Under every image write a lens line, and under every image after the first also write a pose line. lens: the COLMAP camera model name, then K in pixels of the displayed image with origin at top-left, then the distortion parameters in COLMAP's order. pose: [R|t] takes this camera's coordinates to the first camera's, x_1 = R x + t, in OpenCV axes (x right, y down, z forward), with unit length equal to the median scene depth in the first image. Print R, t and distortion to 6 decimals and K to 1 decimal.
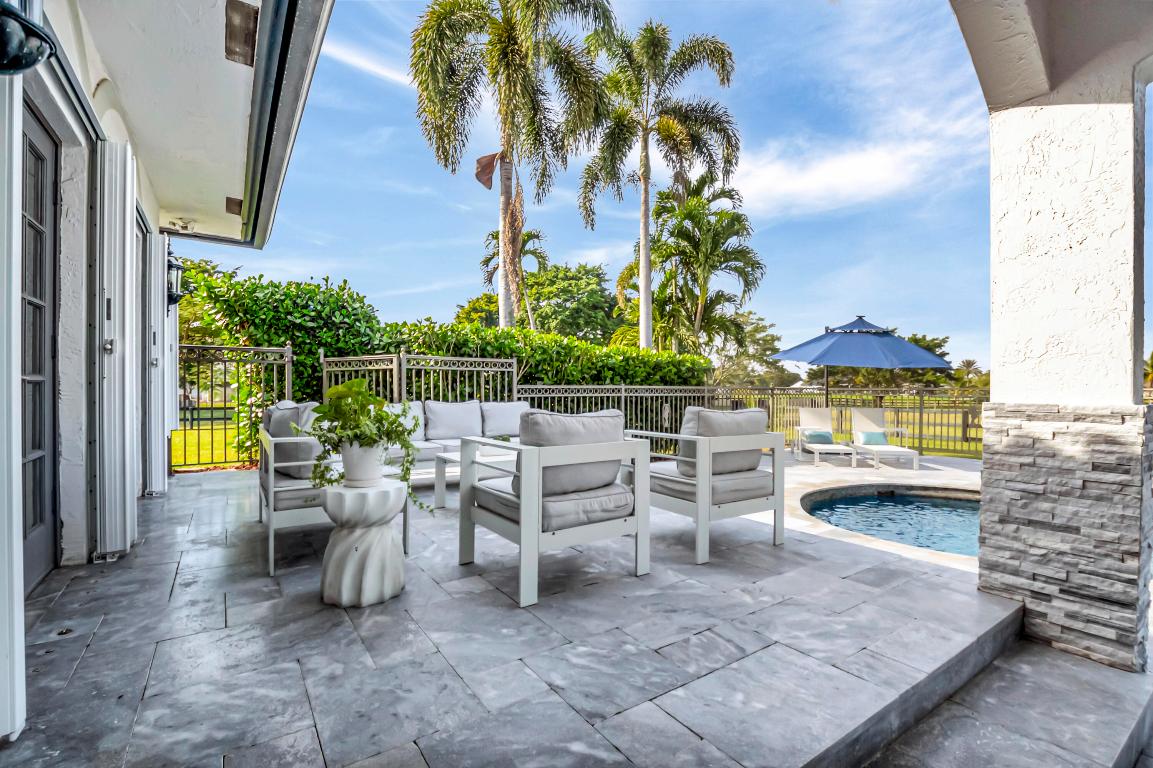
lens RADIAL K [[518.0, 0, 568.2], [0, 518.0, 390.6], [0, 0, 1]] dist [-0.012973, -0.000796]
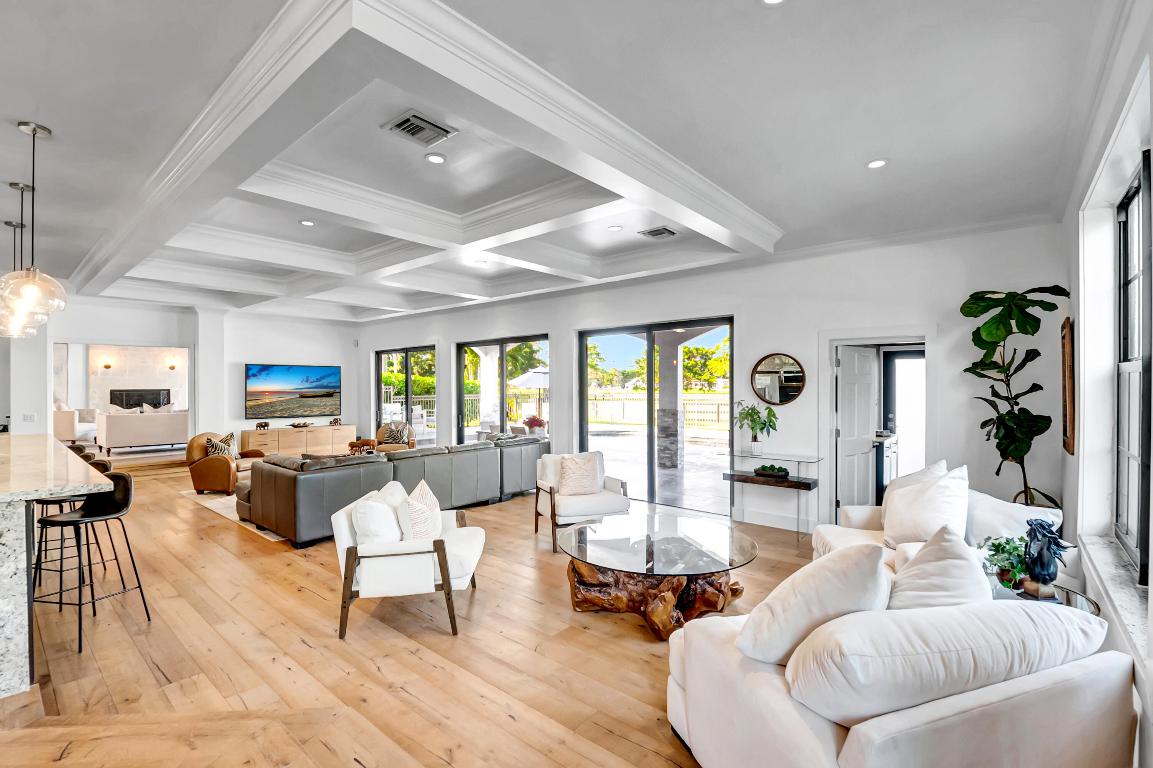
lens RADIAL K [[518.0, 0, 579.6], [0, 518.0, 380.7], [0, 0, 1]] dist [-0.012973, -0.000796]
pose [[0.957141, -0.003748, 0.289597, 0.025289], [0.006914, 0.999927, -0.009910, -0.032909], [-0.289538, 0.011488, 0.957098, -0.989163]]
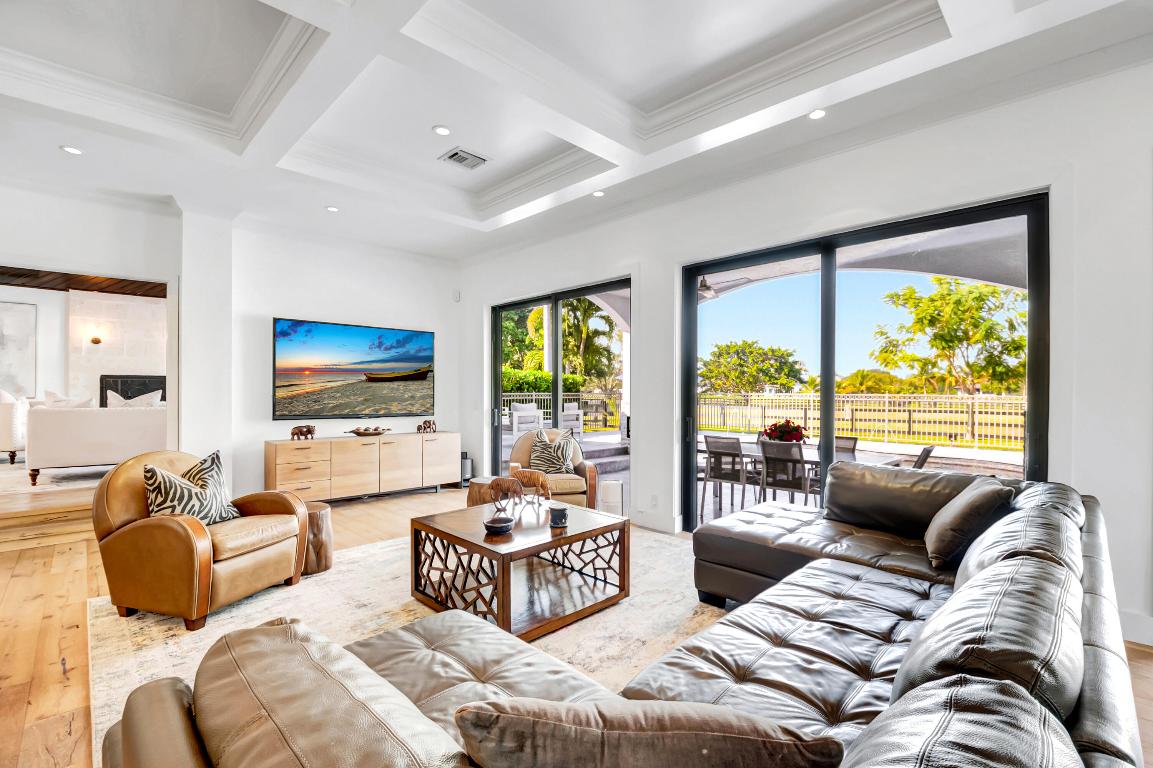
lens RADIAL K [[518.0, 0, 574.8], [0, 518.0, 388.0], [0, 0, 1]] dist [-0.012973, -0.000796]
pose [[0.981581, 0.000787, 0.191044, -0.069834], [0.000528, 0.999977, -0.006835, -0.009459], [-0.191045, 0.006810, 0.981558, -0.563543]]
